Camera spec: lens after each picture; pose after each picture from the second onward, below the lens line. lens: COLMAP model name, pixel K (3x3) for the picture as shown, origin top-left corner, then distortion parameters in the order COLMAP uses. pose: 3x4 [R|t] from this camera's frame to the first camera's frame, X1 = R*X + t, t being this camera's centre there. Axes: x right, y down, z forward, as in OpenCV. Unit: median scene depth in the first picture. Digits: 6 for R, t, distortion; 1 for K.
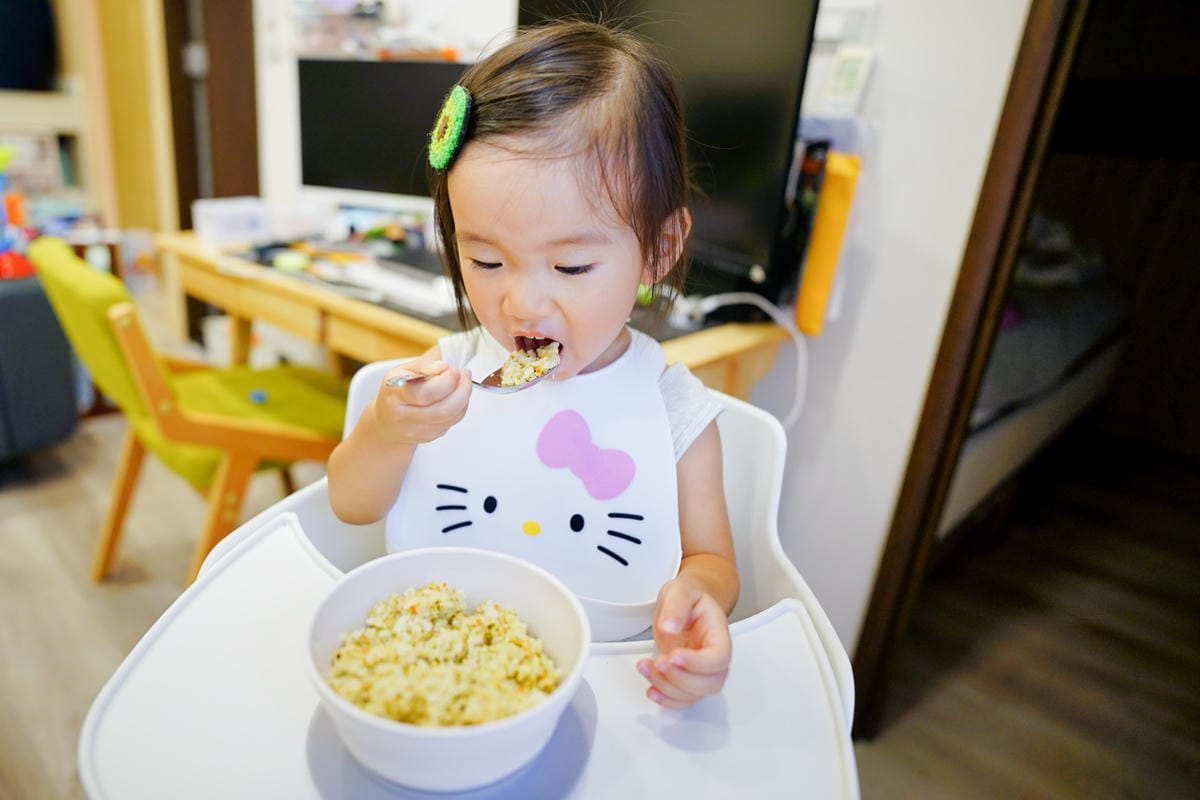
lens RADIAL K [[959.0, 0, 638.8], [0, 959.0, 399.3], [0, 0, 1]] dist [0.001745, -0.011168]
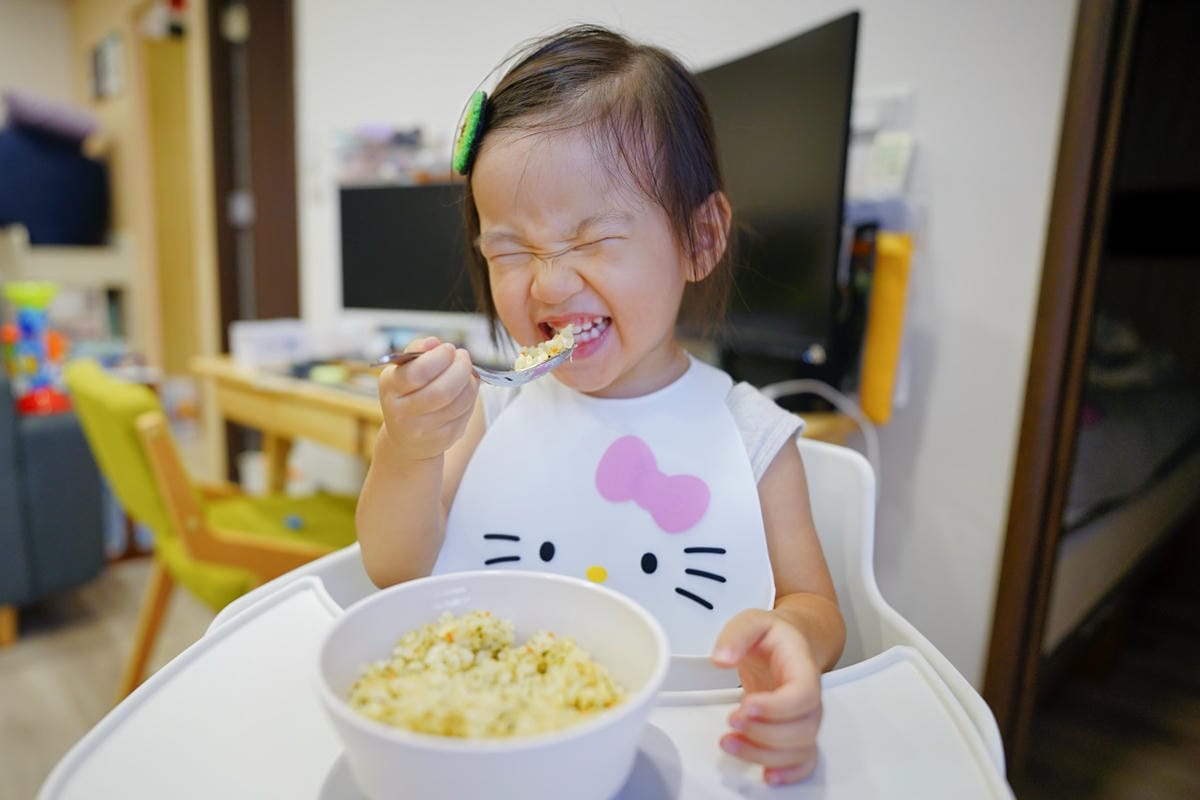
lens RADIAL K [[959.0, 0, 638.8], [0, 959.0, 399.3], [0, 0, 1]] dist [0.001745, -0.011168]
pose [[0.996882, -0.065839, -0.043500, -0.012193], [0.055814, 0.977973, -0.201130, 0.093162], [0.055784, 0.198075, 0.978598, 0.080362]]
